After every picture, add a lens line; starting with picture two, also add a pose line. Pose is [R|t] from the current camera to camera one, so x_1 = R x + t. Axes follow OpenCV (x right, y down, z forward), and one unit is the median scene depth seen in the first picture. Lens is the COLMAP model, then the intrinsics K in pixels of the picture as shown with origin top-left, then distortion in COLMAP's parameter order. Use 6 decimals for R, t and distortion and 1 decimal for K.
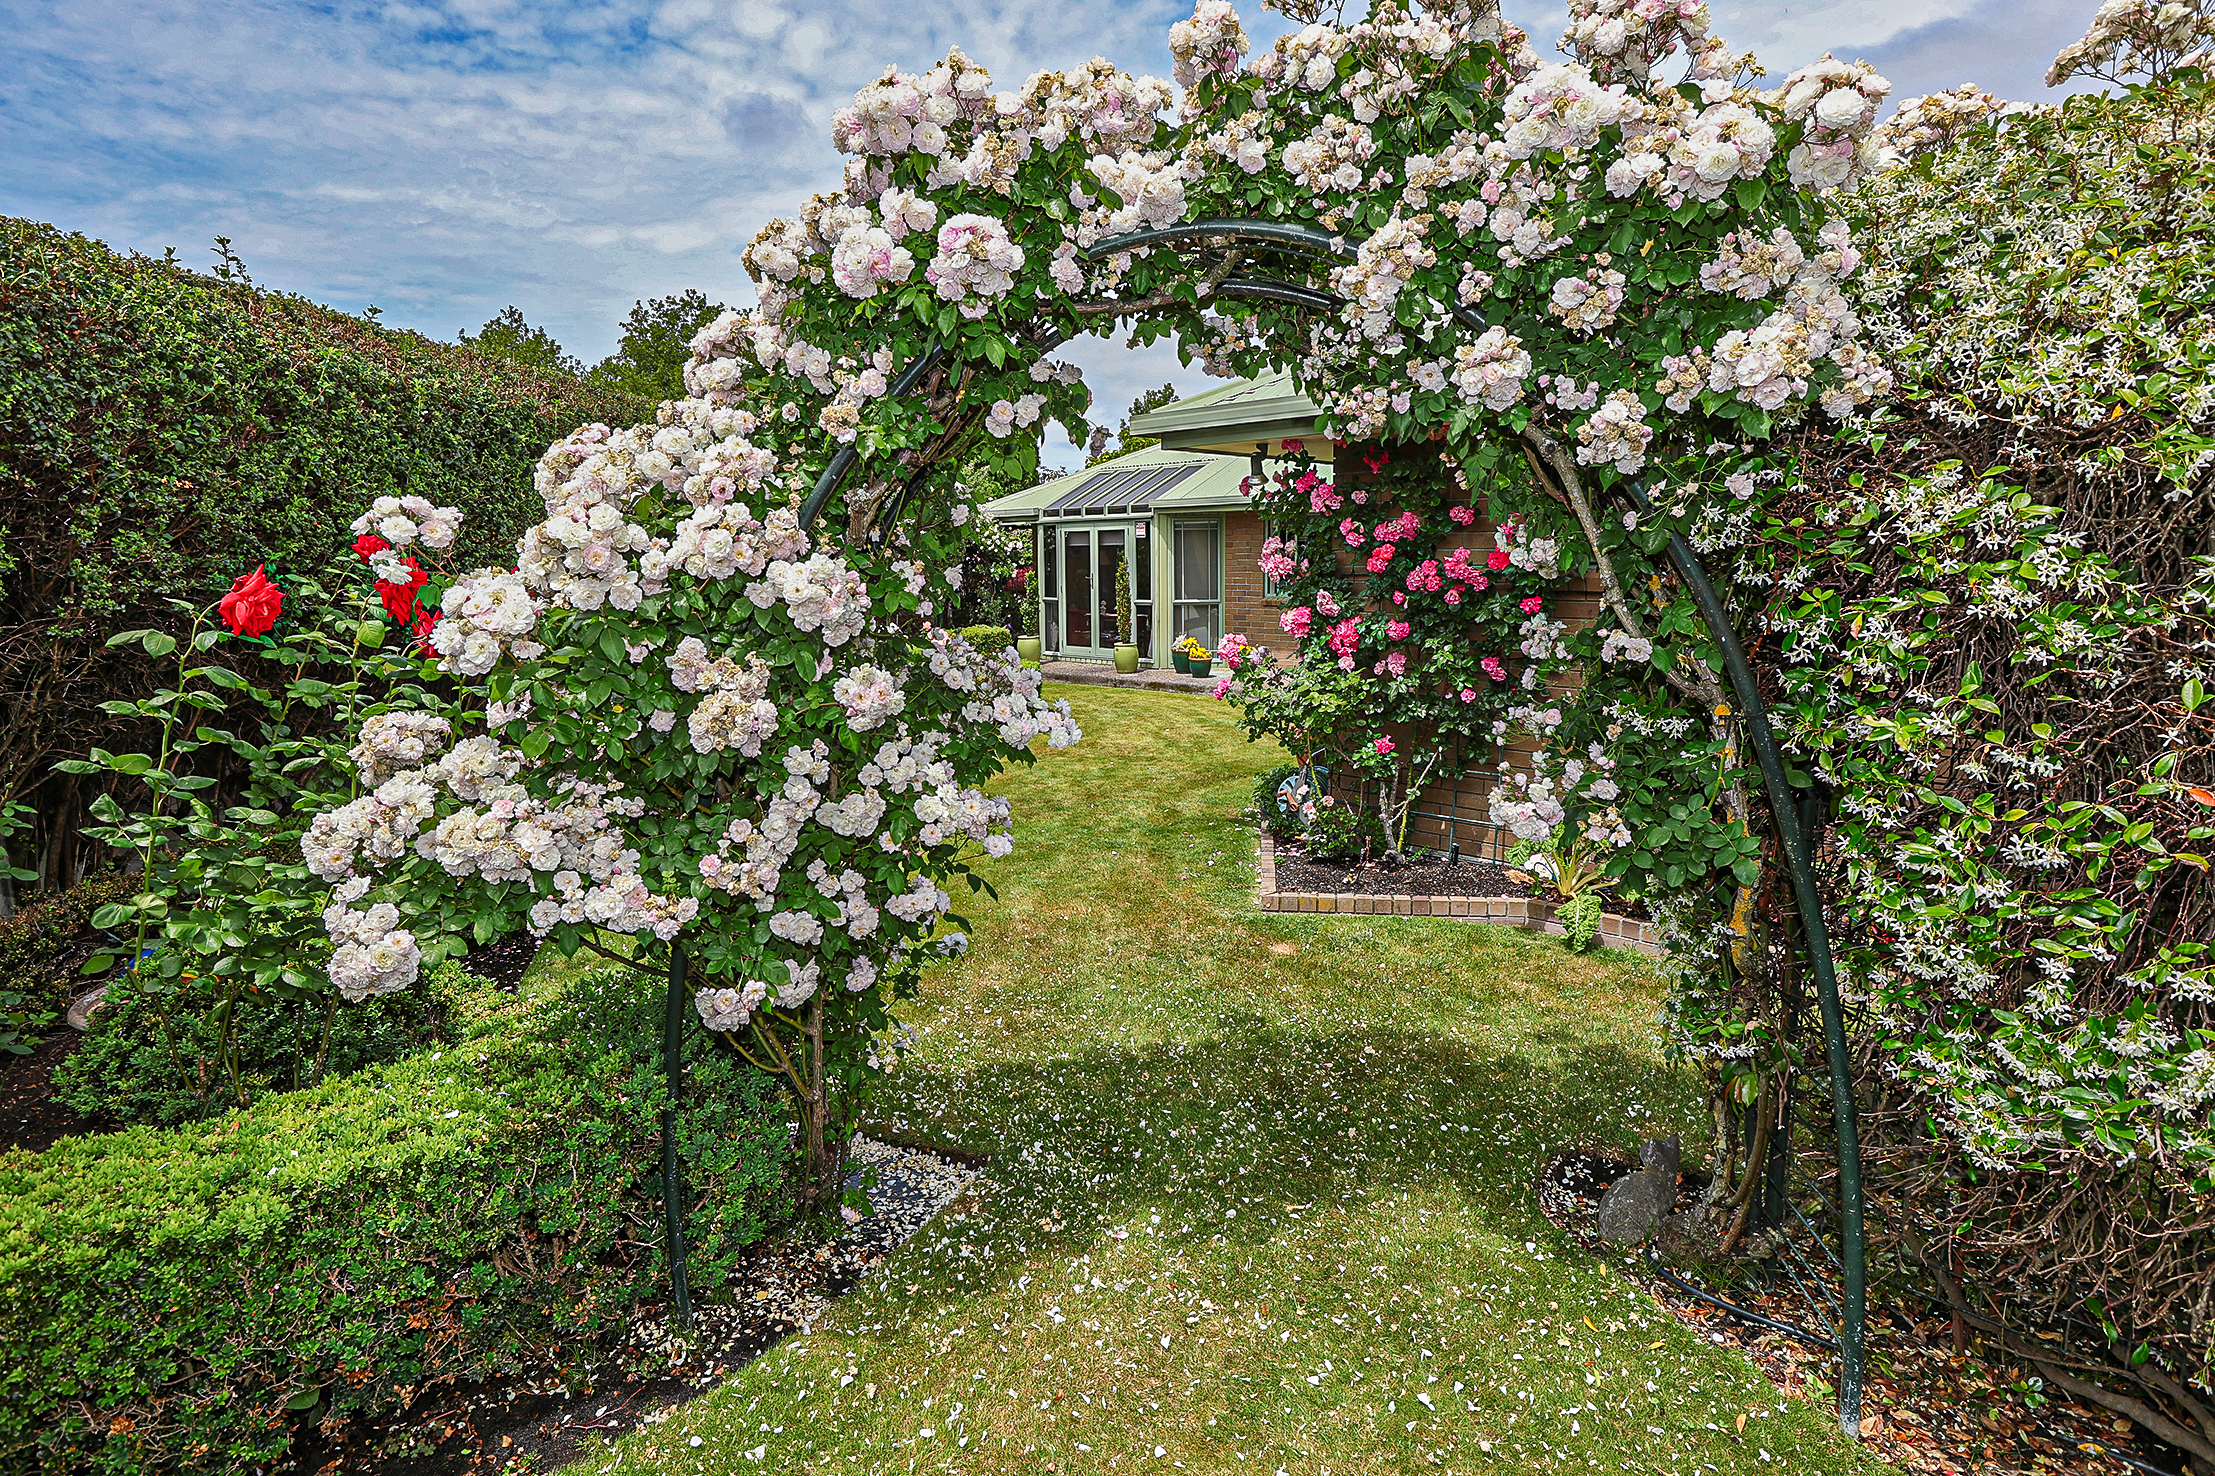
lens RADIAL K [[1105.2, 0, 1107.5], [0, 1105.2, 738.0], [0, 0, 1]] dist [-0.000297, -0.000033]
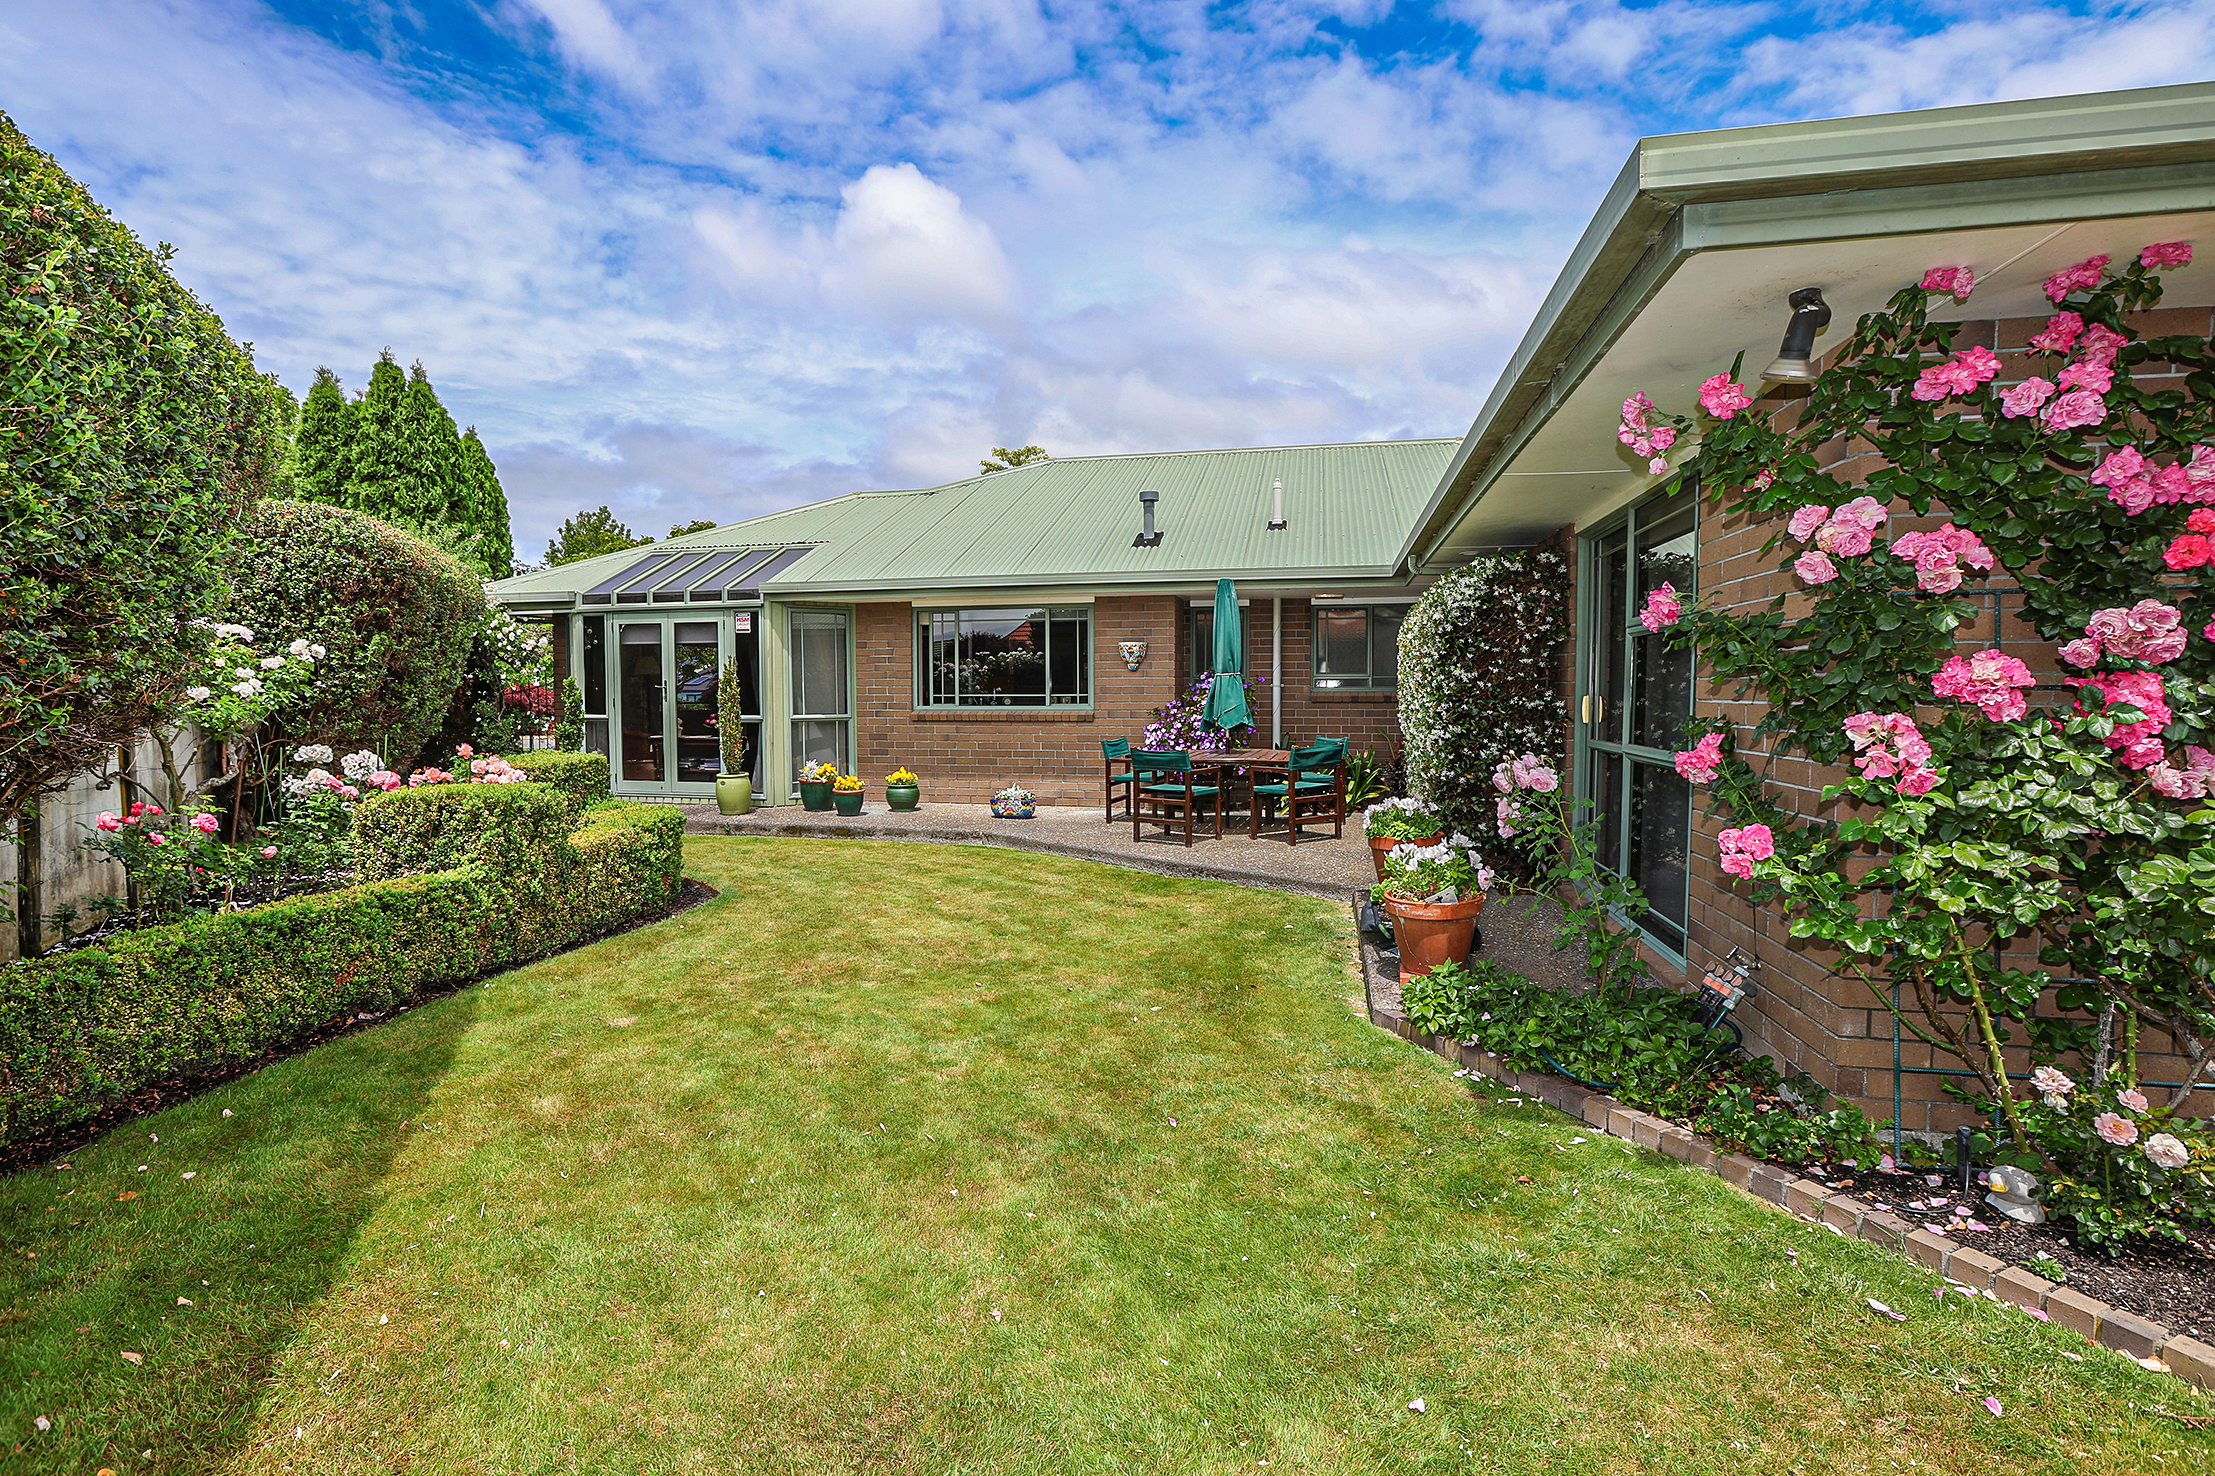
lens RADIAL K [[1019.6, 0, 1106.1], [0, 1019.6, 747.3], [0, 0, 1]] dist [-0.051406, 0.021075]
pose [[0.853078, -0.019314, 0.521426, -0.117799], [0.078589, 0.992671, -0.091806, -0.022133], [-0.515831, 0.119296, 0.848343, 0.299306]]
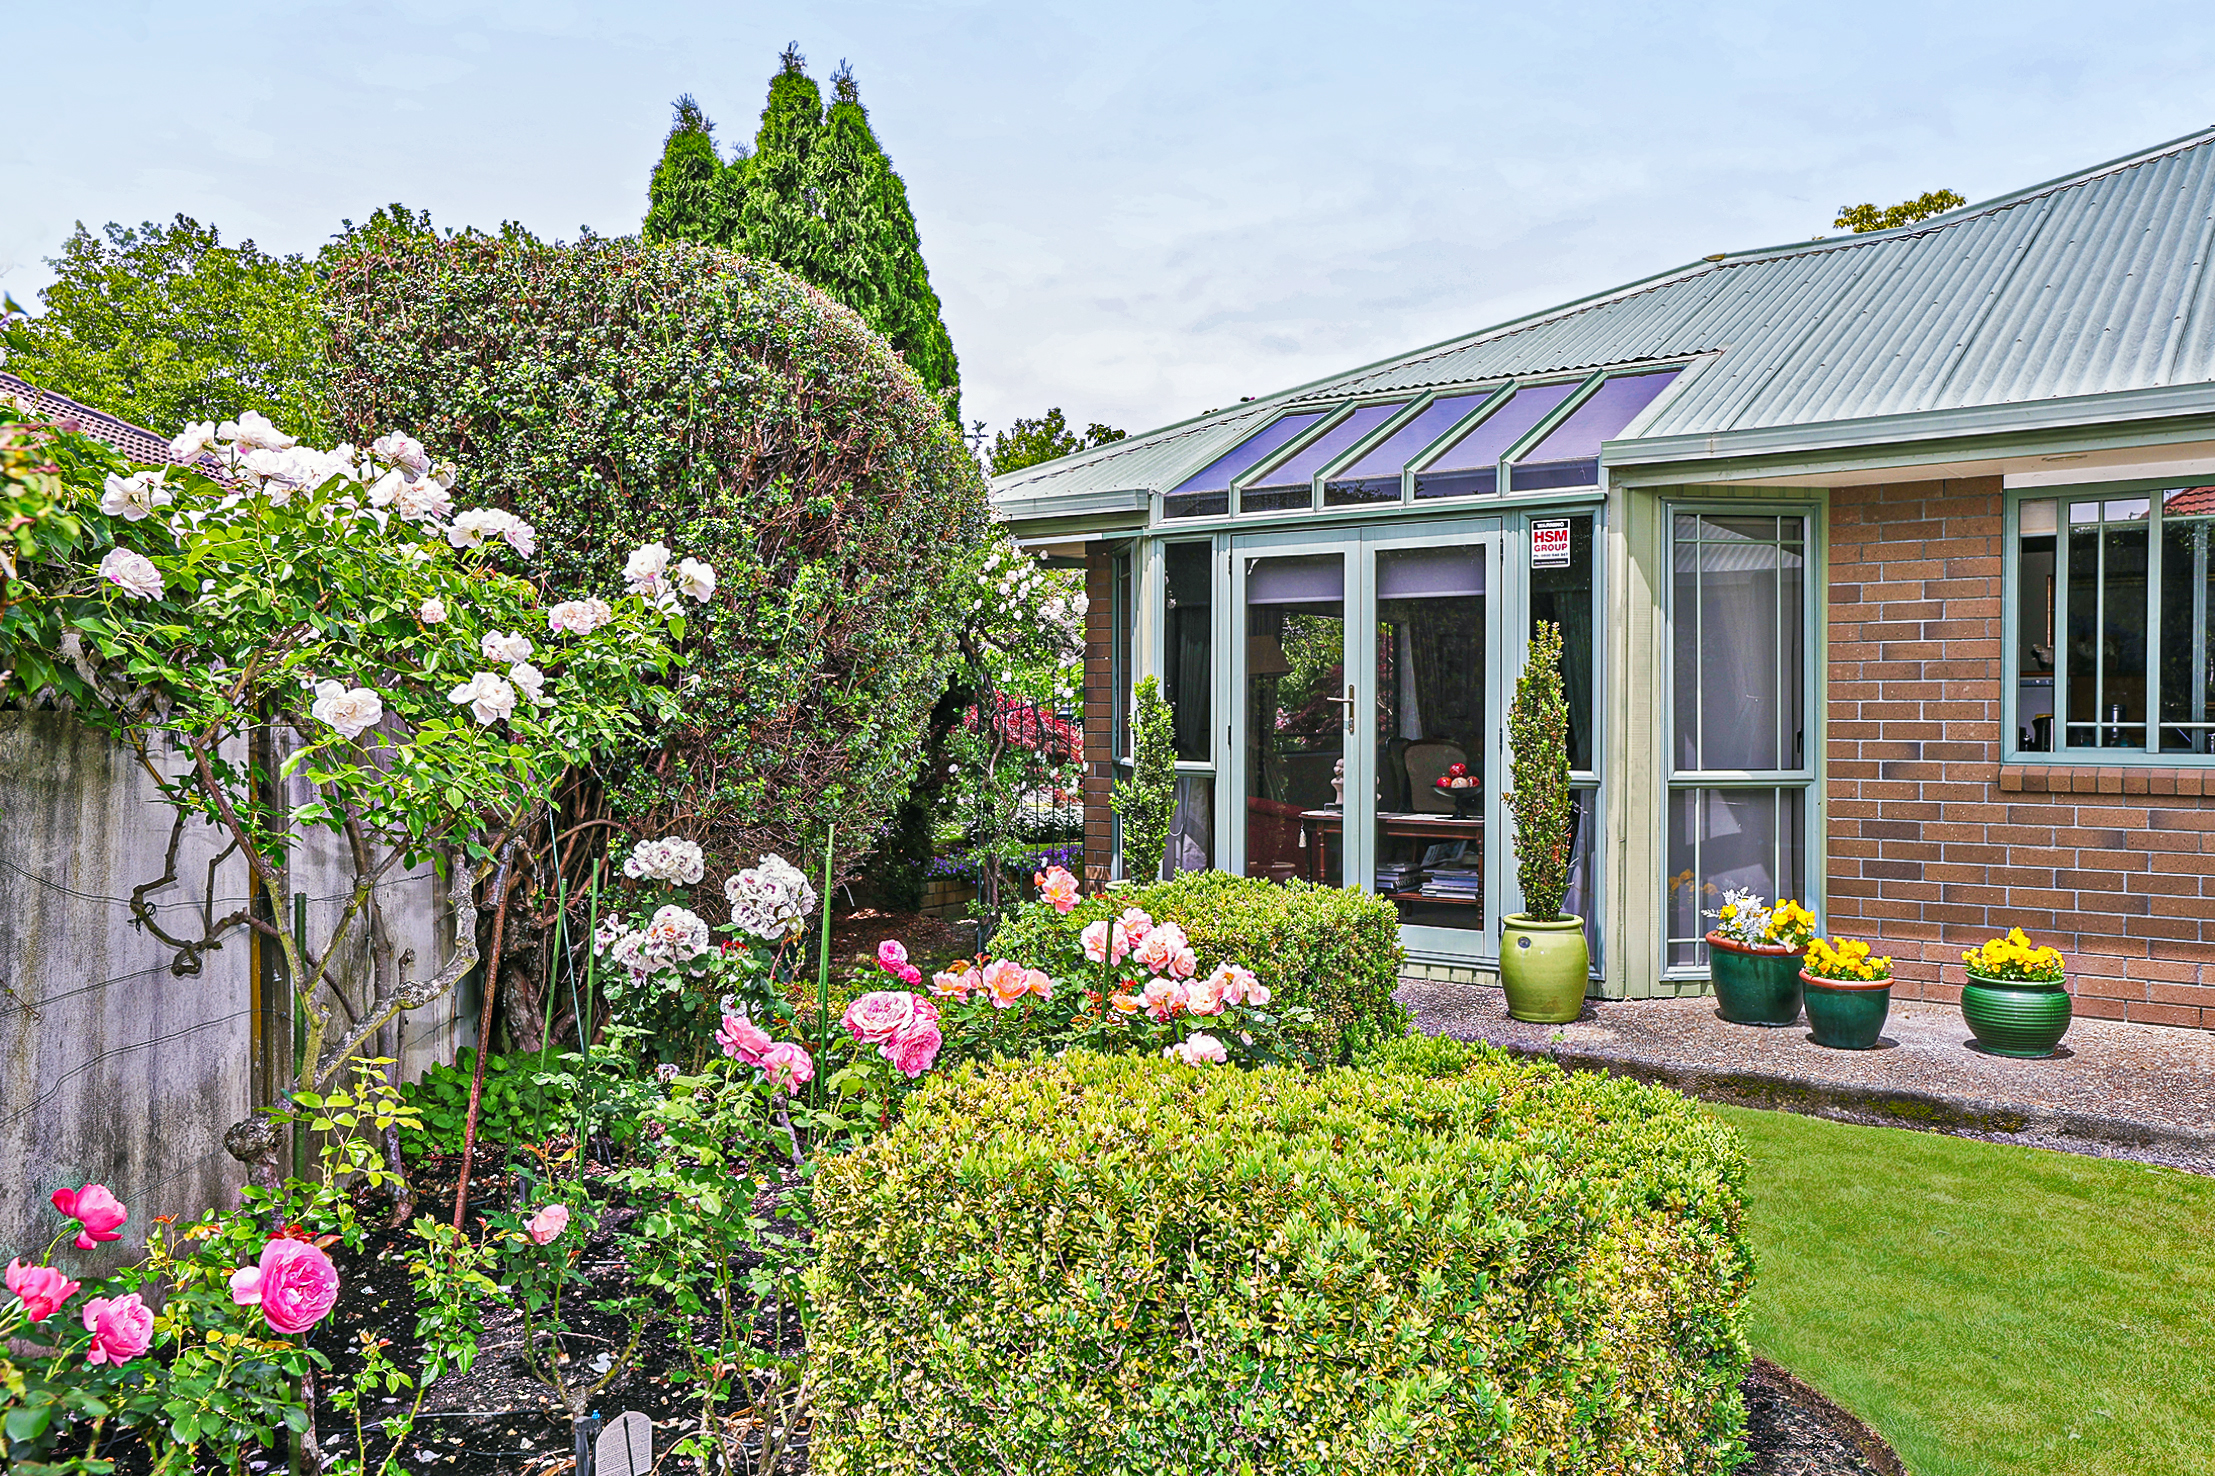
lens RADIAL K [[1626.7, 0, 1107.5], [0, 1626.7, 738.0], [0, 0, 1]] dist [0.003107, 0.006008]
pose [[0.988173, 0.009343, 0.153058, -0.157424], [0.013582, 0.988886, -0.148052, -0.068996], [-0.152740, 0.148380, 0.977064, 0.579785]]
